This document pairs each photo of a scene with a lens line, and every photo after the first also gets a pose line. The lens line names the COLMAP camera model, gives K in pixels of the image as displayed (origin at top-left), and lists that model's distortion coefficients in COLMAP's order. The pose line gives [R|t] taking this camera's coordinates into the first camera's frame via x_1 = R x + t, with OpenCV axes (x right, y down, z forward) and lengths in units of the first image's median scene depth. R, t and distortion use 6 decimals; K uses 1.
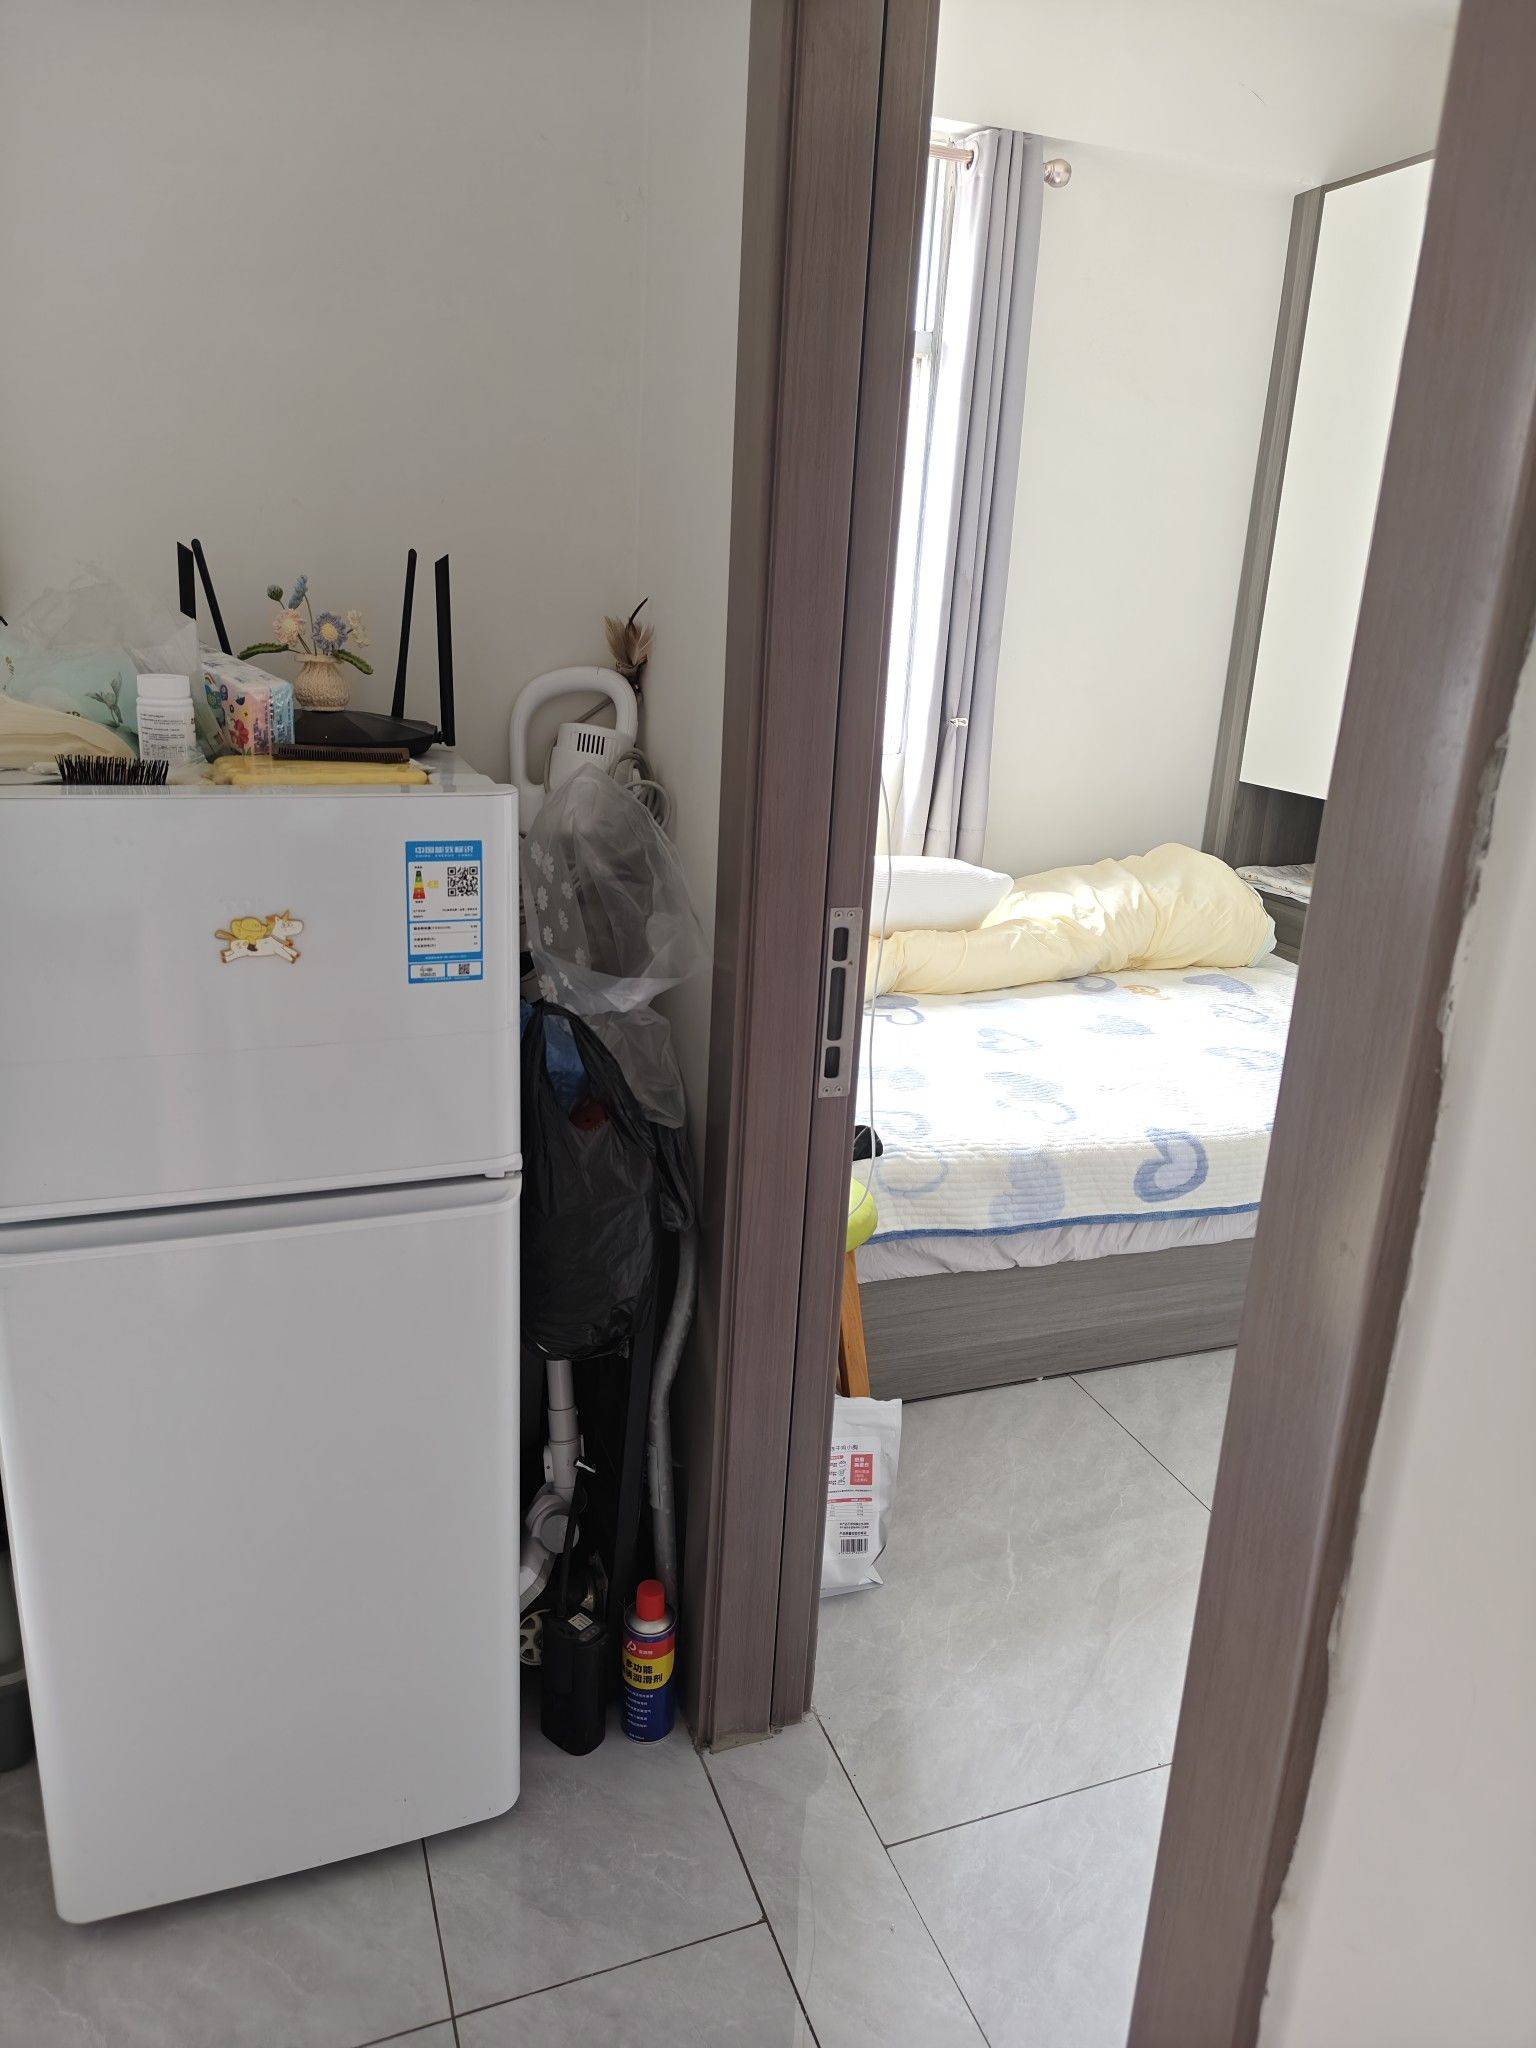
lens RADIAL K [[1412.0, 0, 768.0], [0, 1412.0, 1024.0], [0, 0, 1]] dist [0.043958, -0.048019]
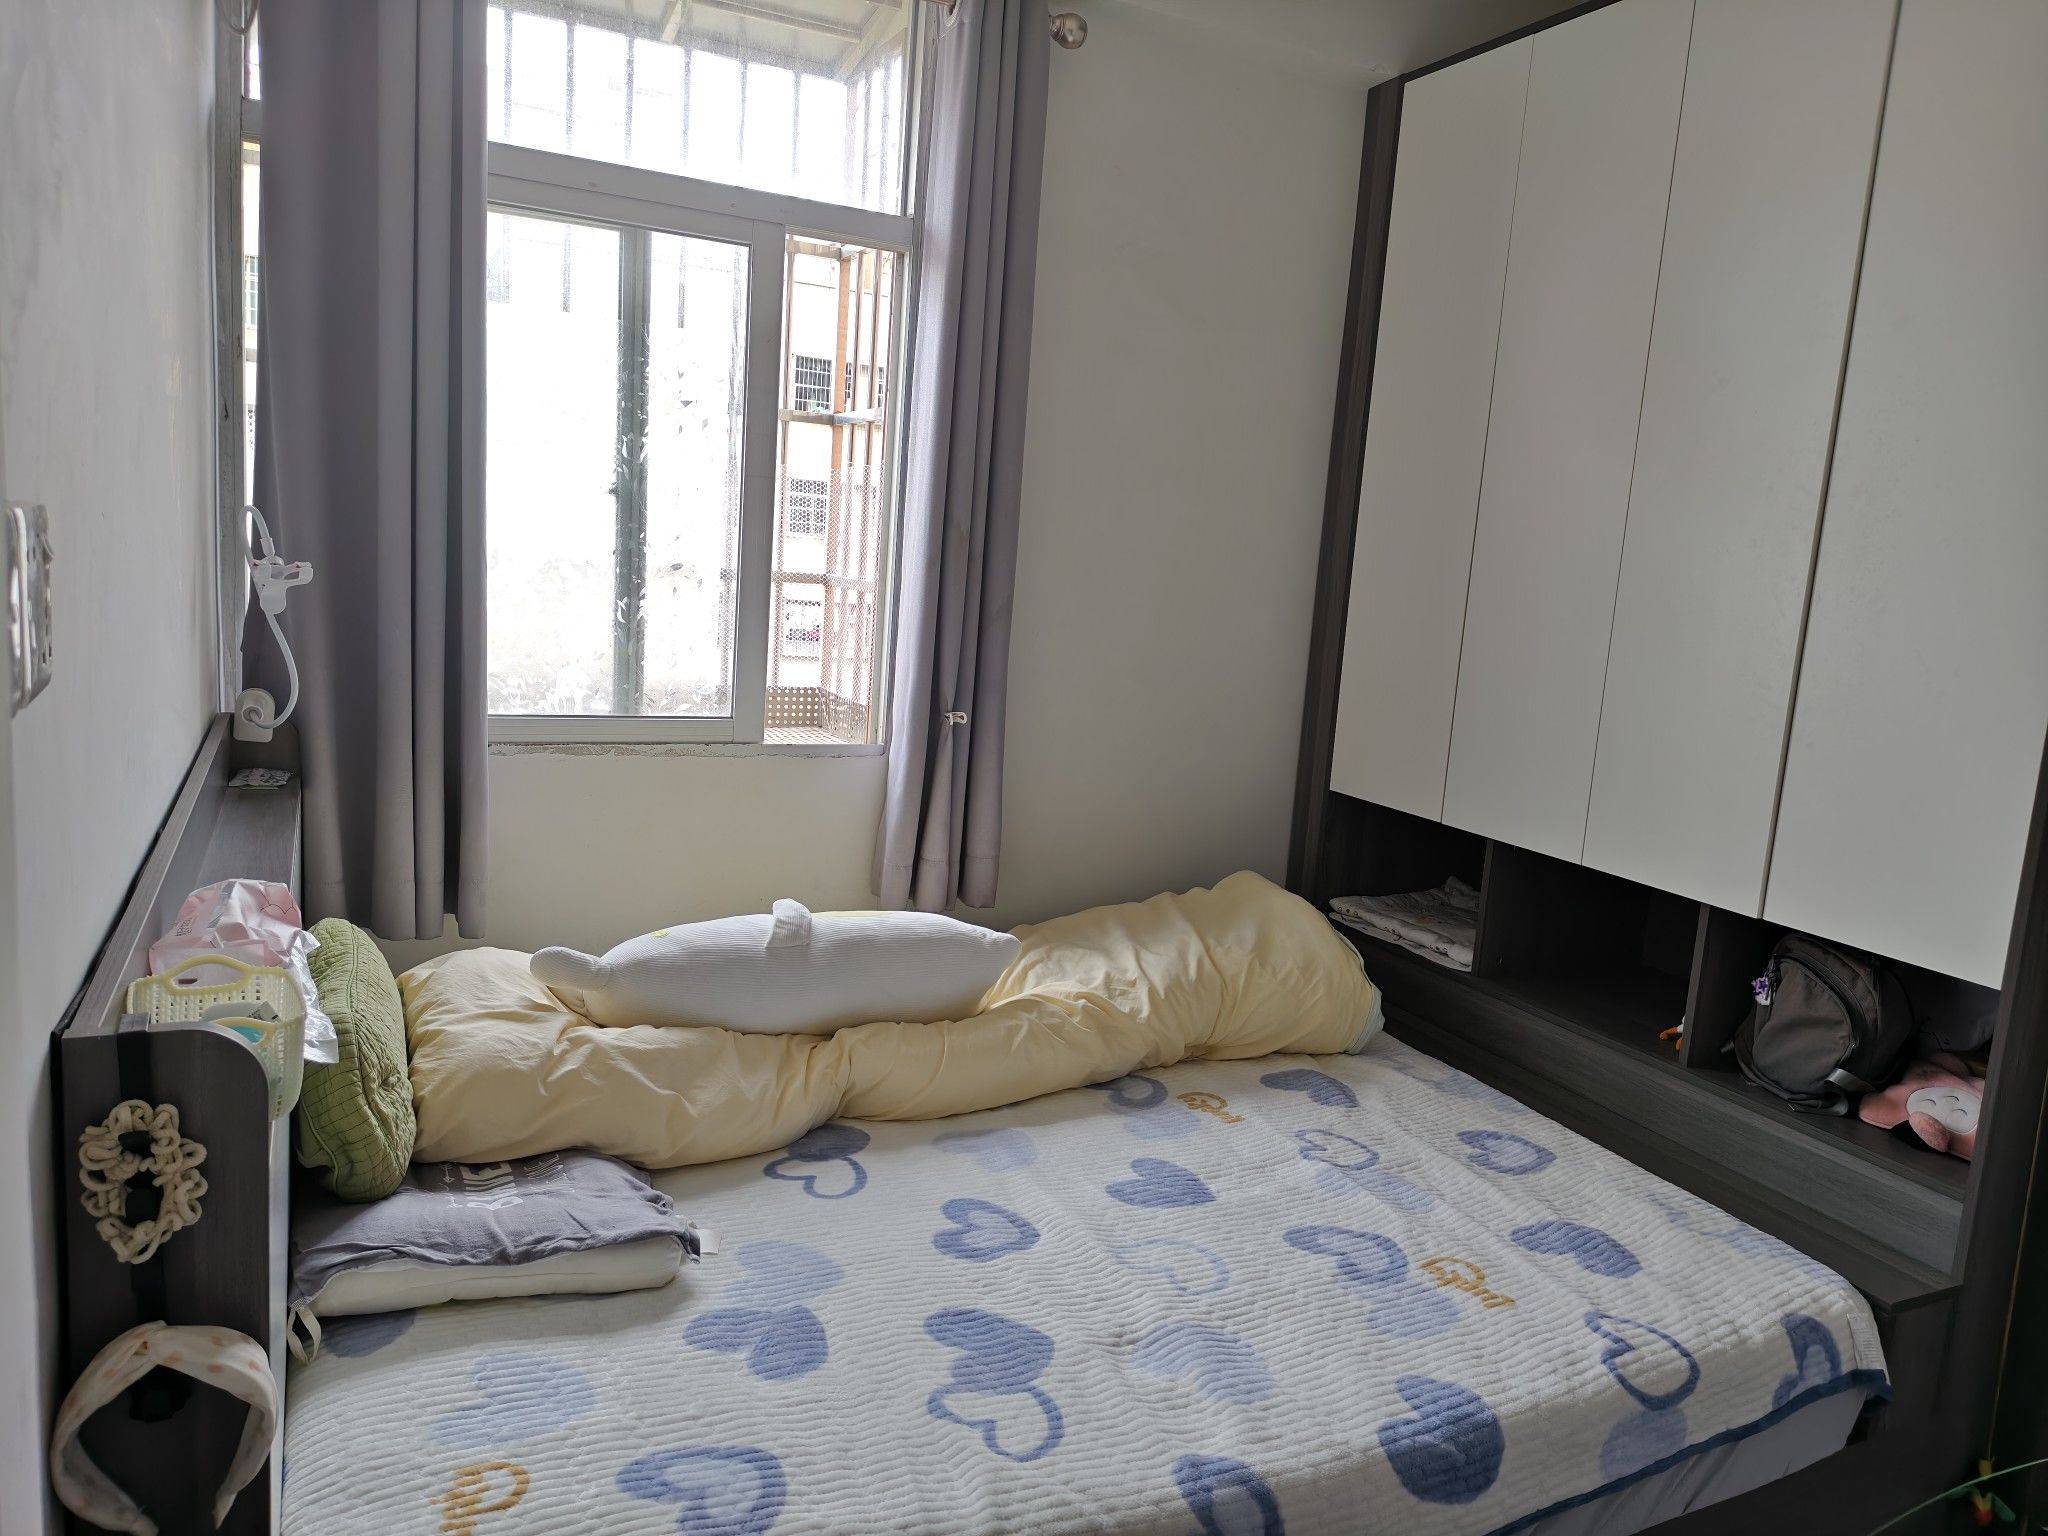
lens RADIAL K [[1412.0, 0, 1036.0], [0, 1412.0, 764.5], [0, 0, 1]] dist [0.043958, -0.048019]
pose [[0.994843, 0.008118, 0.101100, 0.107895], [0.006104, 0.990193, -0.139572, -0.090851], [-0.101242, 0.139469, 0.985037, 0.288595]]
